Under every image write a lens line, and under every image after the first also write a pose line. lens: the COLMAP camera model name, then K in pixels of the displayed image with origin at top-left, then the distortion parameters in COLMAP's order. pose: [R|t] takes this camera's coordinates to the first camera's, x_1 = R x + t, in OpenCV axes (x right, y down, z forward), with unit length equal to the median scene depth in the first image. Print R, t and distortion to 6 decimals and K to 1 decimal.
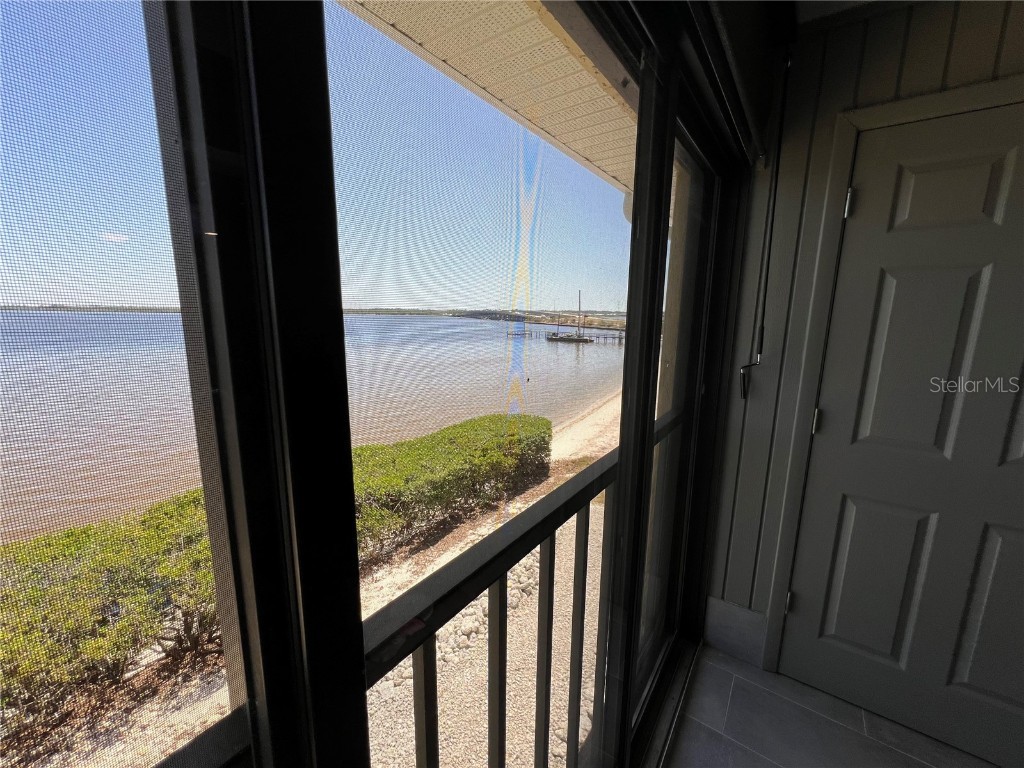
lens RADIAL K [[412.6, 0, 510.2], [0, 412.6, 384.9], [0, 0, 1]] dist [0.003884, 0.000154]
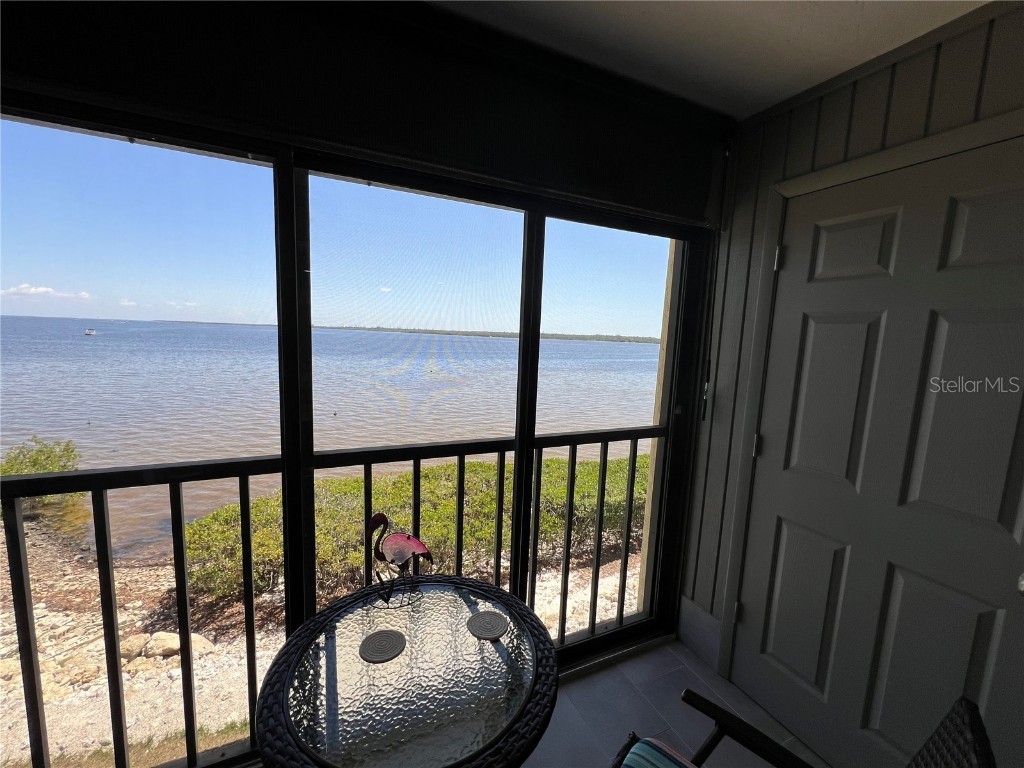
lens RADIAL K [[412.6, 0, 512.1], [0, 412.6, 384.9], [0, 0, 1]] dist [0.003884, 0.000154]
pose [[0.870237, 0.091273, -0.484104, 0.135463], [-0.122075, 0.991991, -0.032415, 0.008209], [0.477269, 0.087306, 0.874410, -0.062616]]
